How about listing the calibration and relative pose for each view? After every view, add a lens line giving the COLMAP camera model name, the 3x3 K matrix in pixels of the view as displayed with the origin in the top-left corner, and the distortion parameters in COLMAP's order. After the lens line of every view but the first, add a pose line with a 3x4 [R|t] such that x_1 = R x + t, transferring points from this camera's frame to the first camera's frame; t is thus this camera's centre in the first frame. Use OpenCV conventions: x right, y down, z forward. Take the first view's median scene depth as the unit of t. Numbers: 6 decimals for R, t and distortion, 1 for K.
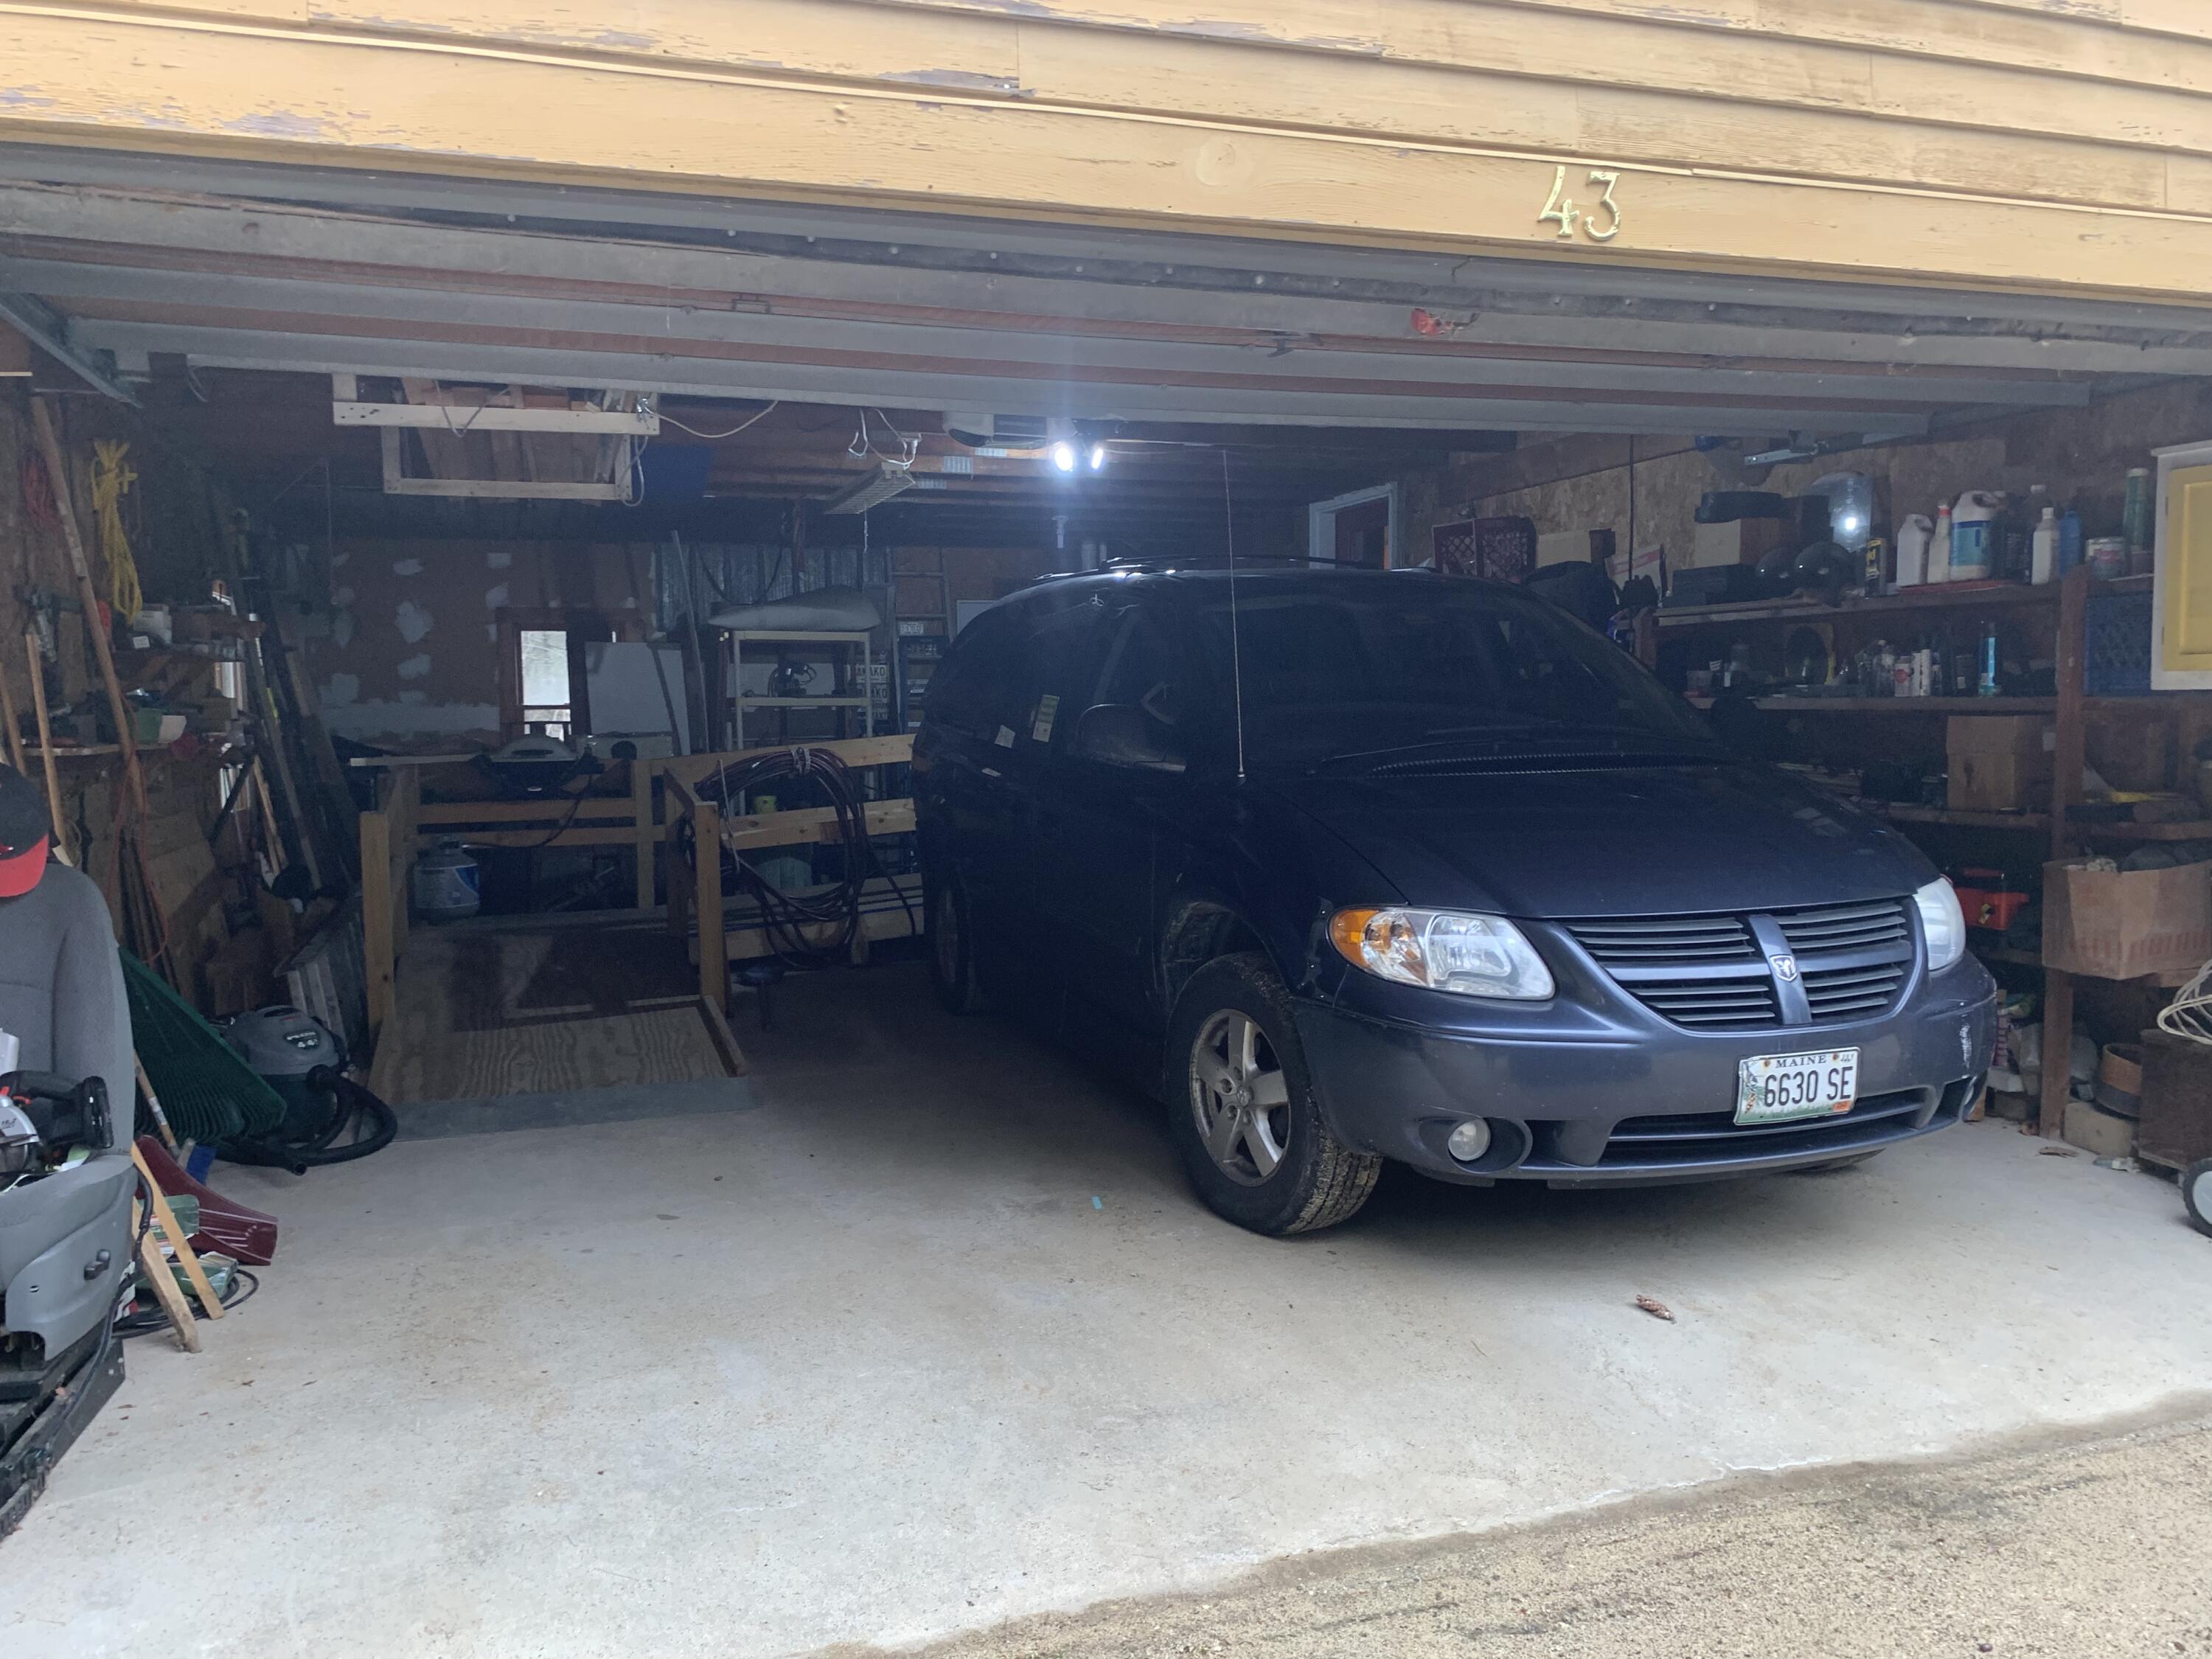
lens RADIAL K [[1805.4, 0, 1106.0], [0, 1805.4, 829.5], [0, 0, 1]] dist [0.029762, -0.006954]
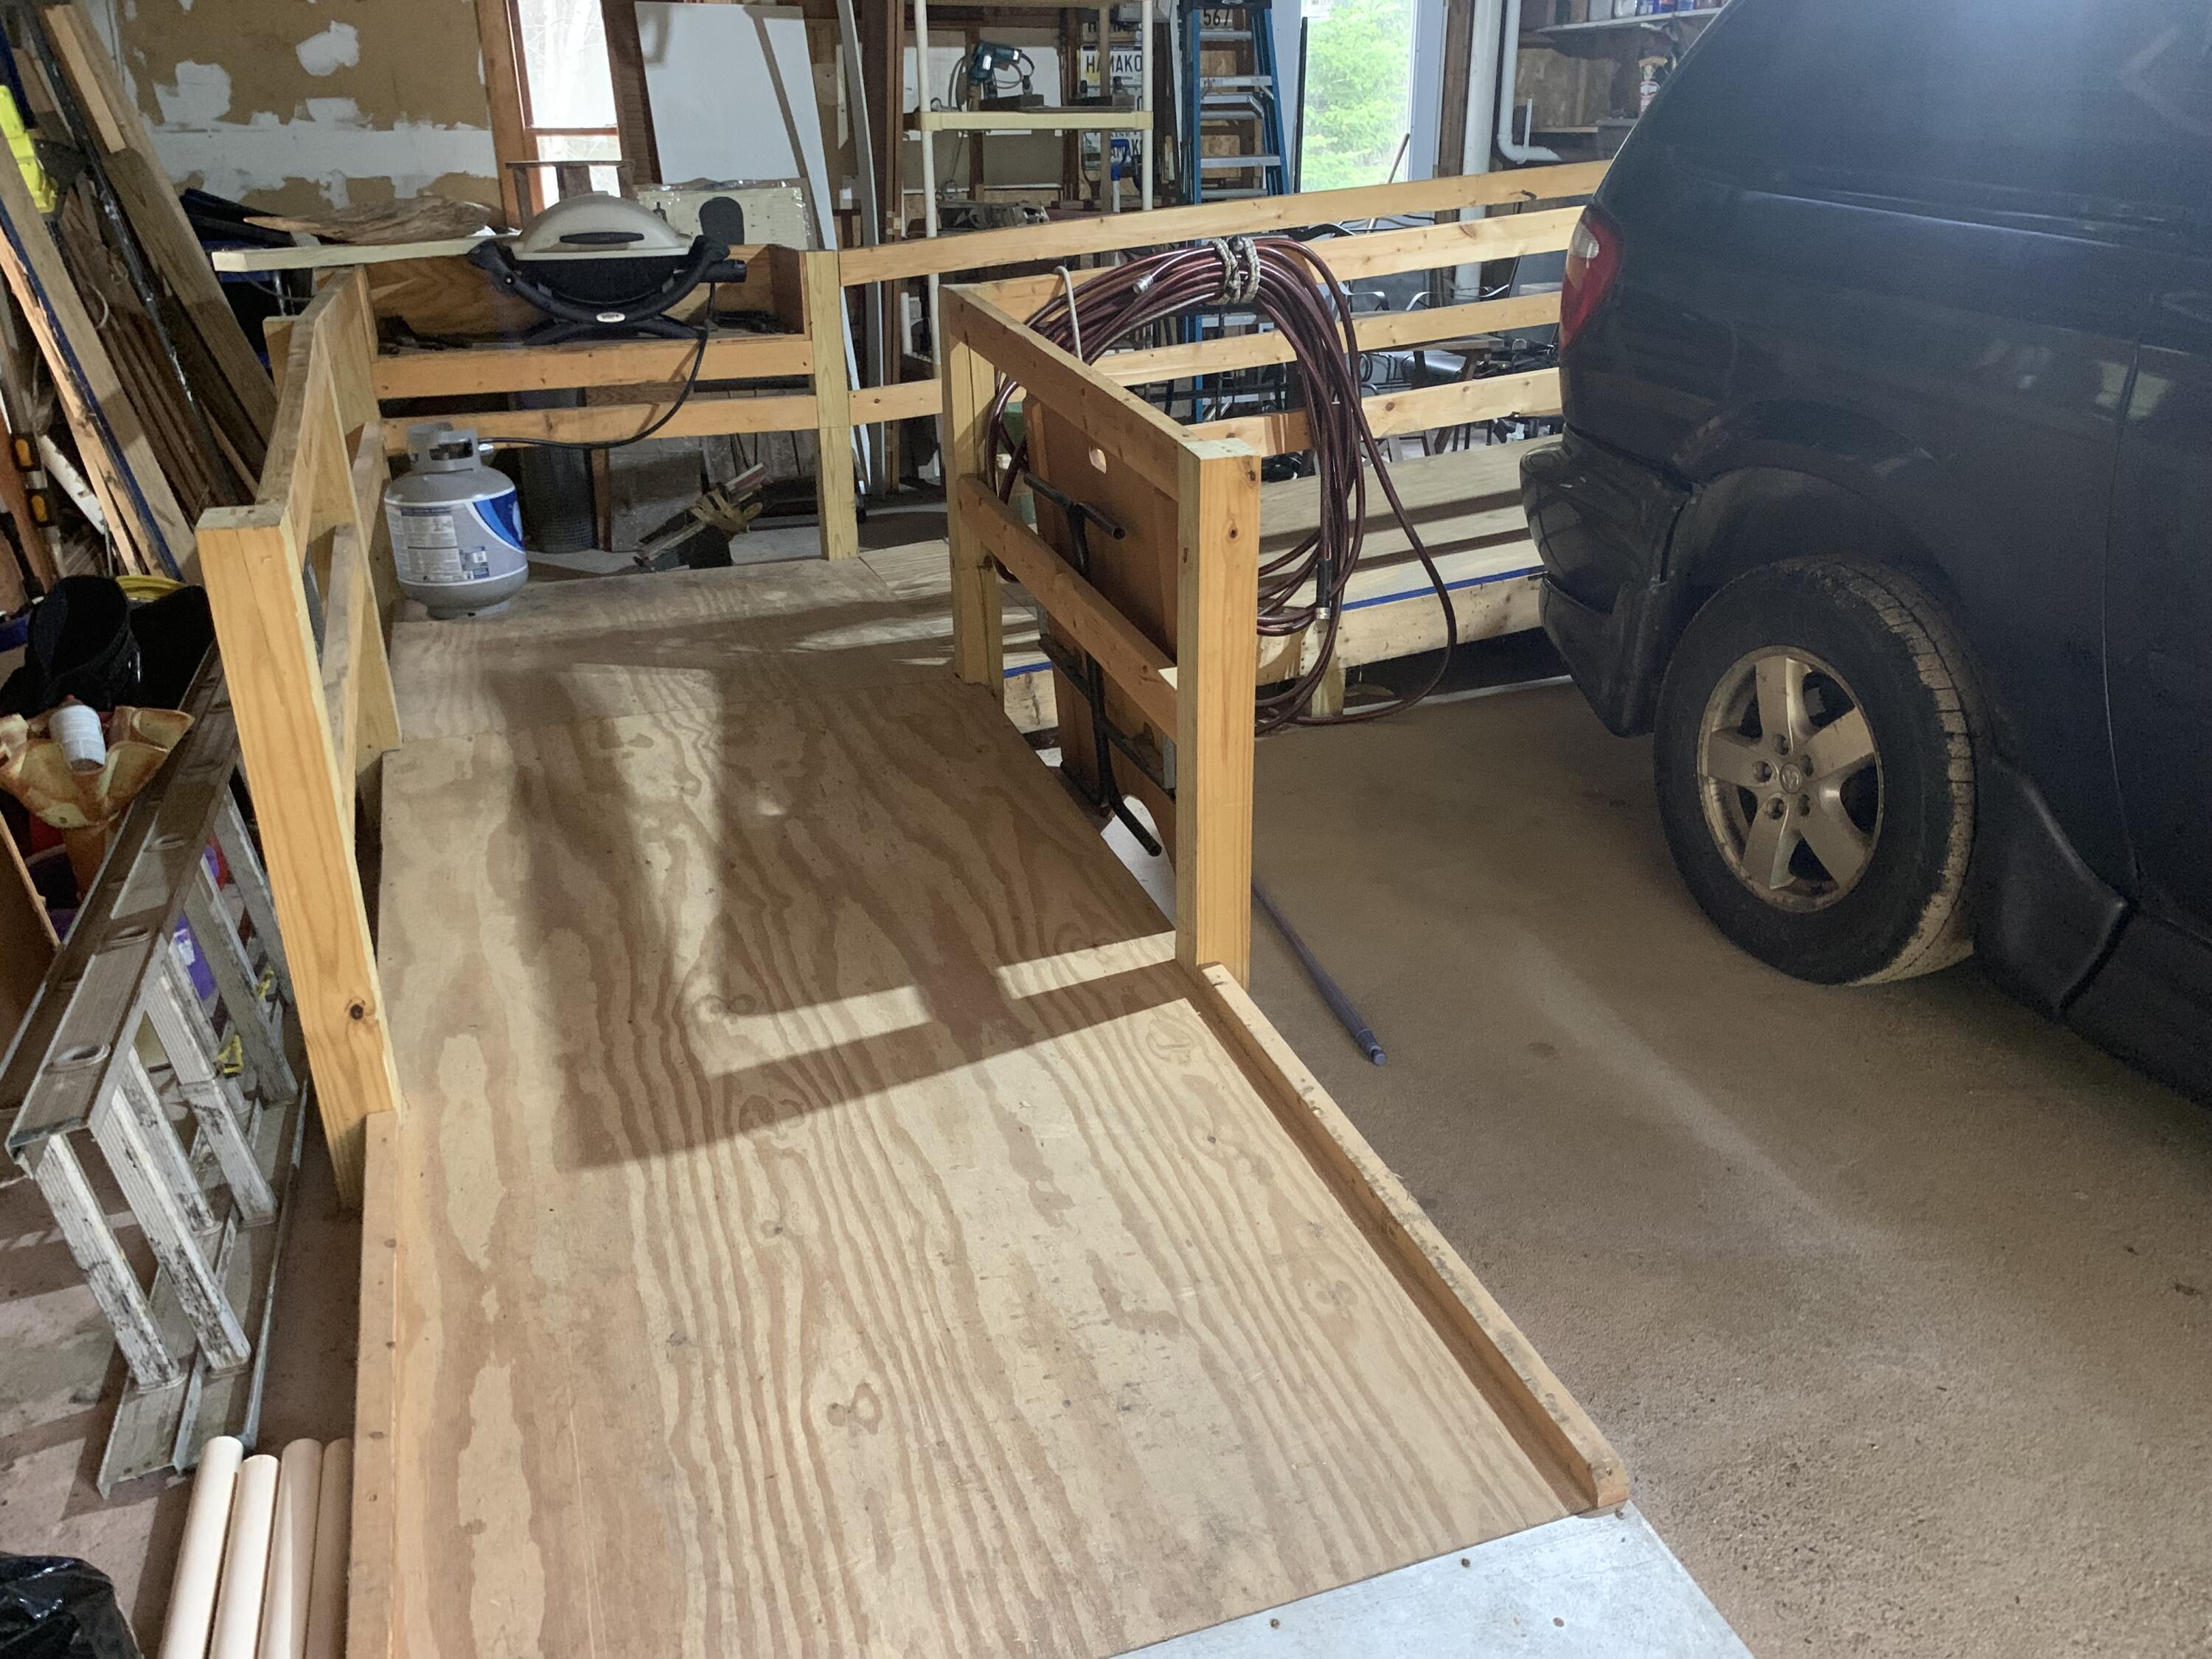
lens RADIAL K [[1805.4, 0, 1106.0], [0, 1805.4, 829.5], [0, 0, 1]] dist [0.029762, -0.006954]
pose [[0.999940, -0.006146, 0.009018, -0.178937], [0.003160, 0.954009, 0.299760, -0.034727], [-0.010445, -0.299714, 0.953972, 0.470327]]
